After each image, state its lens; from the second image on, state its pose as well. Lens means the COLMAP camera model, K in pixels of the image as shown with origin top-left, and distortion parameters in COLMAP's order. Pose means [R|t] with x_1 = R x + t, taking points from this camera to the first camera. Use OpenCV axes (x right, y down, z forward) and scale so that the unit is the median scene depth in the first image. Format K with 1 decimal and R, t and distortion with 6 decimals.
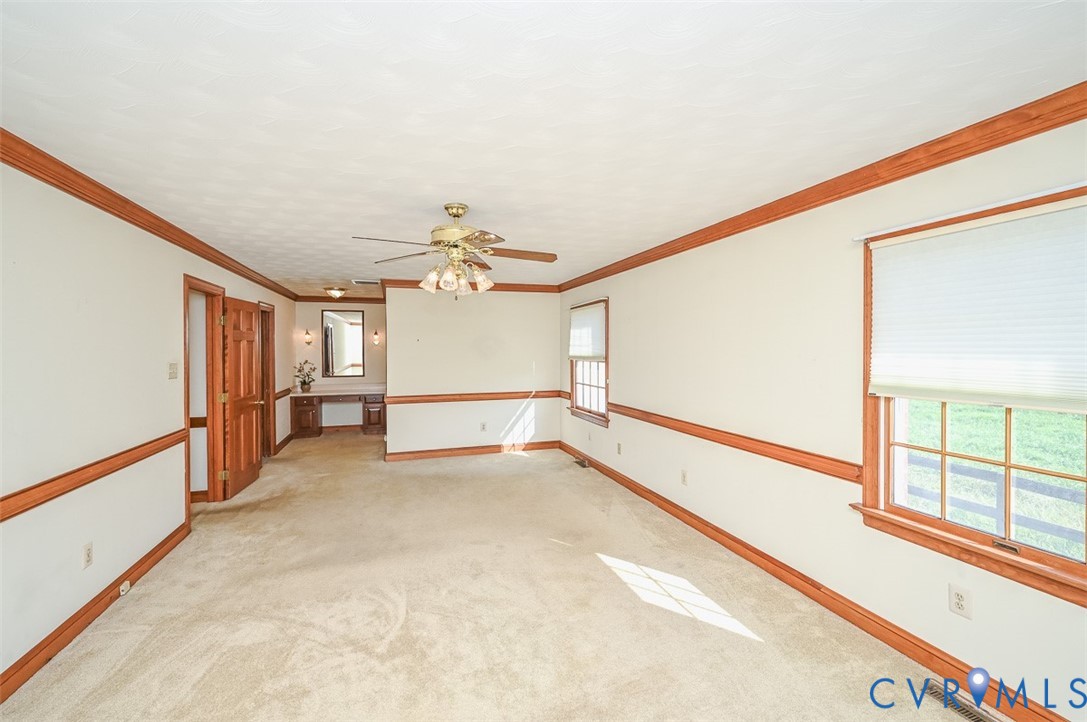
lens RADIAL K [[467.7, 0, 543.5], [0, 467.7, 361.0], [0, 0, 1]] dist [0.002205, 0.000072]
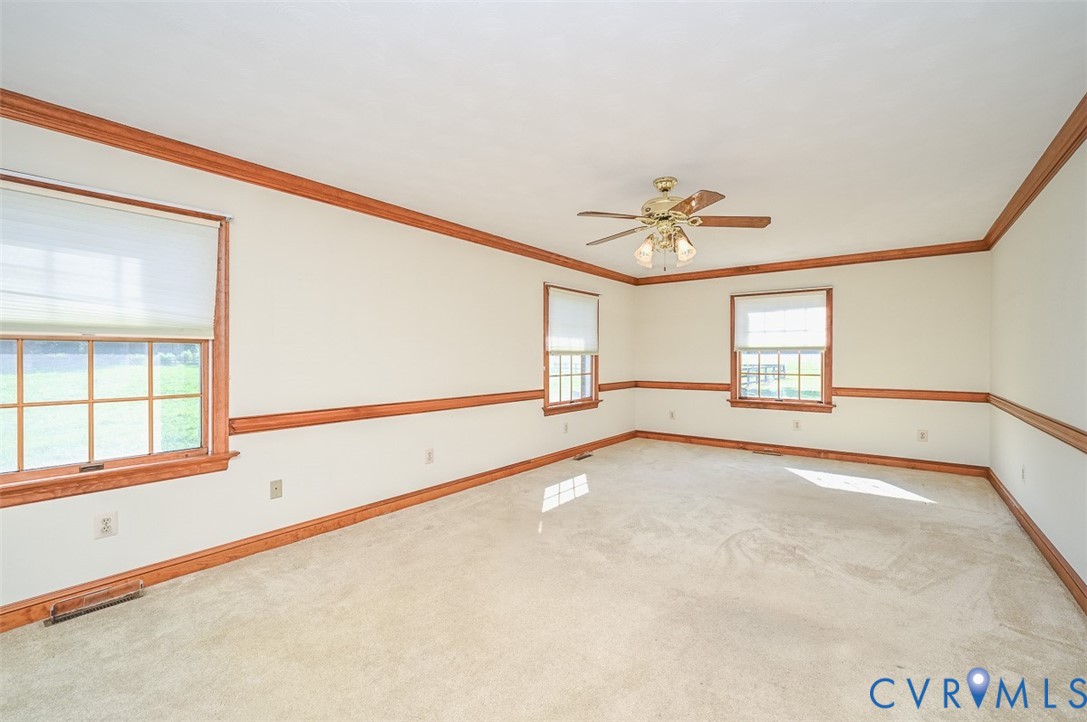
lens RADIAL K [[467.7, 0, 543.5], [0, 467.7, 361.0], [0, 0, 1]] dist [0.002205, 0.000072]
pose [[-0.552604, -0.002680, 0.833439, -0.954190], [0.024875, 0.999496, 0.019707, 0.046871], [-0.833072, 0.031622, -0.552259, 1.903638]]
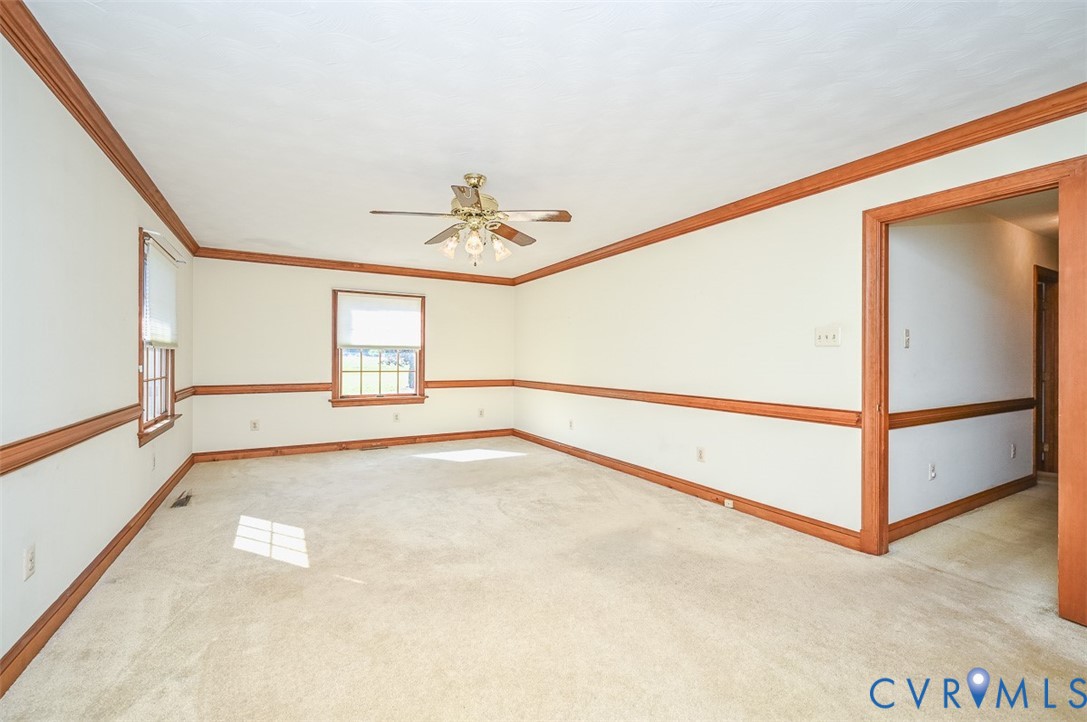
lens RADIAL K [[472.1, 0, 548.0], [0, 472.1, 363.9], [0, 0, 1]] dist [-0.001012, -0.000356]
pose [[-0.979647, 0.002006, -0.200717, -0.141217], [-0.005285, 0.999346, 0.035780, 0.054772], [0.200657, 0.036112, -0.978996, 2.195444]]
